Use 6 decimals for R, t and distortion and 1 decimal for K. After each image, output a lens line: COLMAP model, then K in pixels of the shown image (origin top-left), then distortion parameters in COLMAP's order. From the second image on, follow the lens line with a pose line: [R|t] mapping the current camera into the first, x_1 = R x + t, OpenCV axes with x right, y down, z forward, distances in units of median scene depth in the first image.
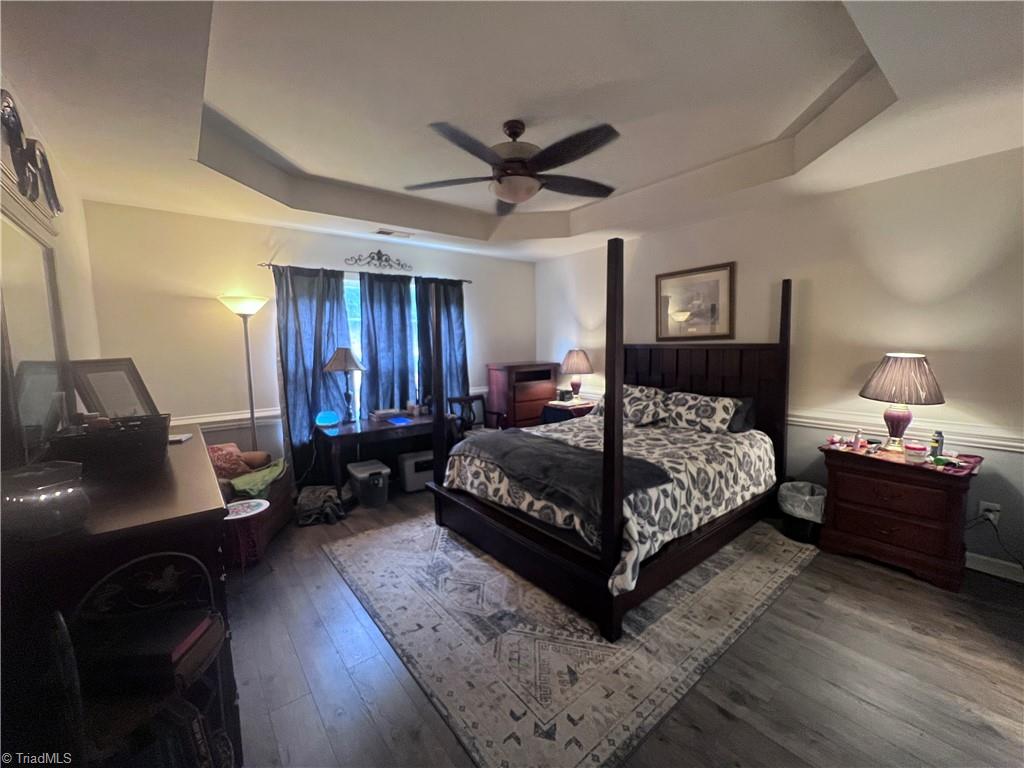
lens RADIAL K [[414.0, 0, 513.4], [0, 414.0, 382.5], [0, 0, 1]] dist [-0.000388, 0.000693]
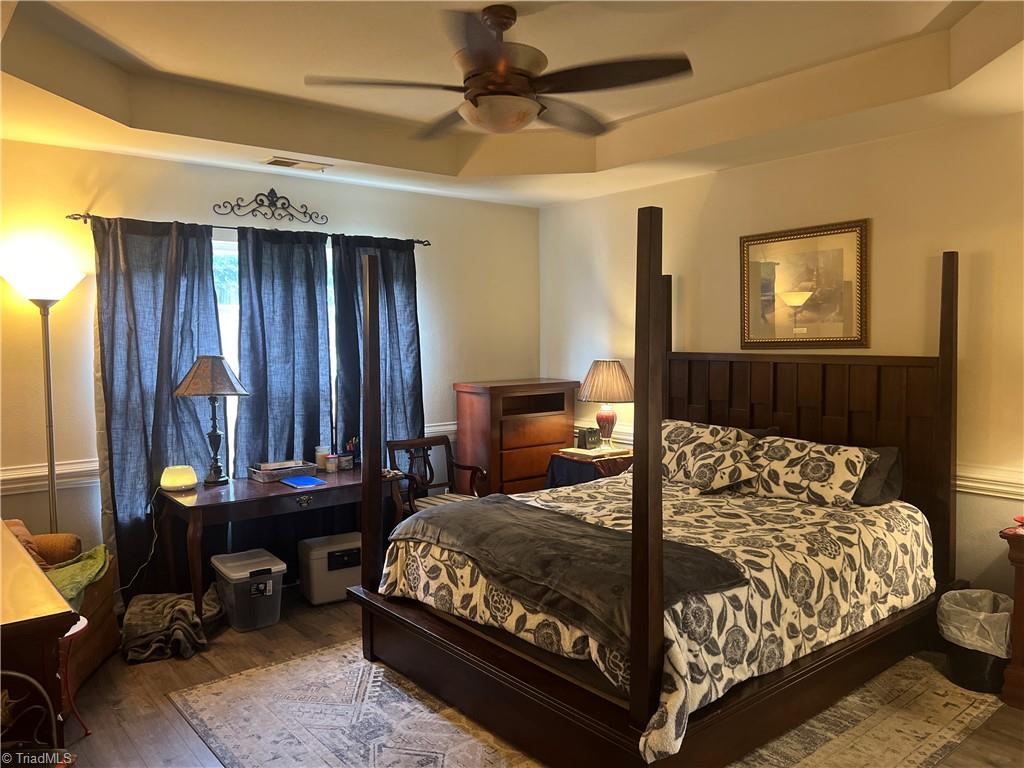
lens RADIAL K [[762.9, 0, 512.6], [0, 762.9, 383.5], [0, 0, 1]] dist [0.049460, -0.035701]
pose [[0.999928, 0.006930, 0.009759, 0.011181], [-0.006616, 0.999469, -0.031914, -0.015857], [-0.009975, 0.031847, 0.999443, -0.111555]]
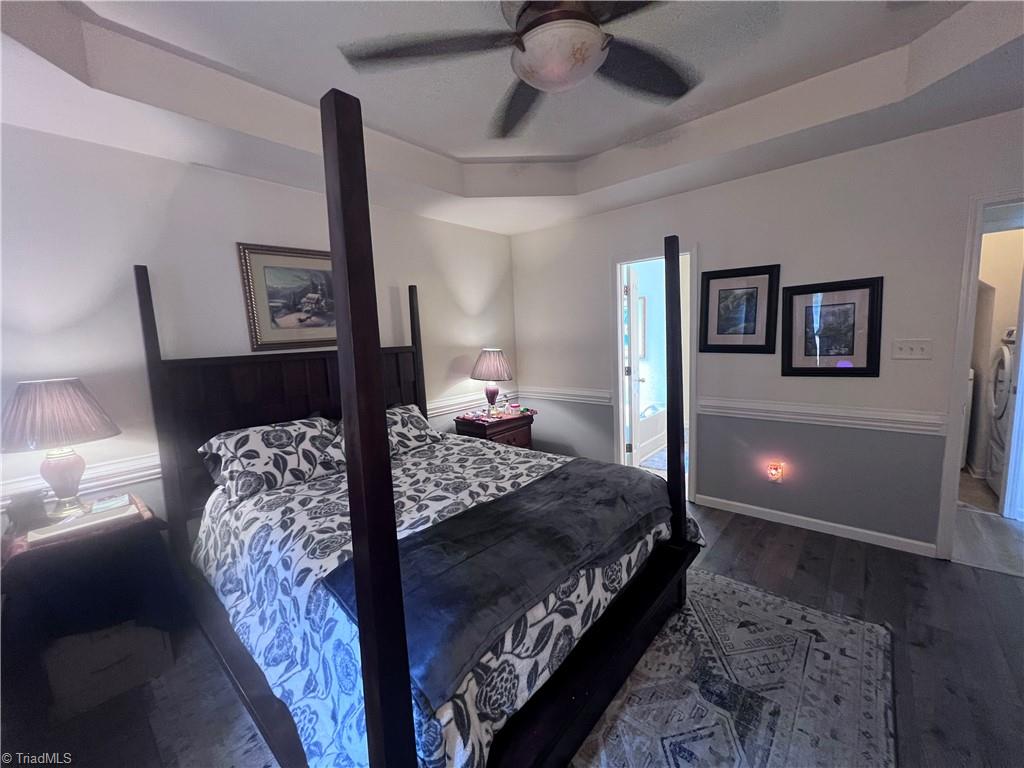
lens RADIAL K [[414.0, 0, 508.5], [0, 414.0, 383.2], [0, 0, 1]] dist [-0.000388, 0.000693]
pose [[-0.175301, -0.096898, 0.979735, -0.433563], [0.139409, 0.982674, 0.122133, -0.094171], [-0.974595, 0.157994, -0.158756, 0.935426]]
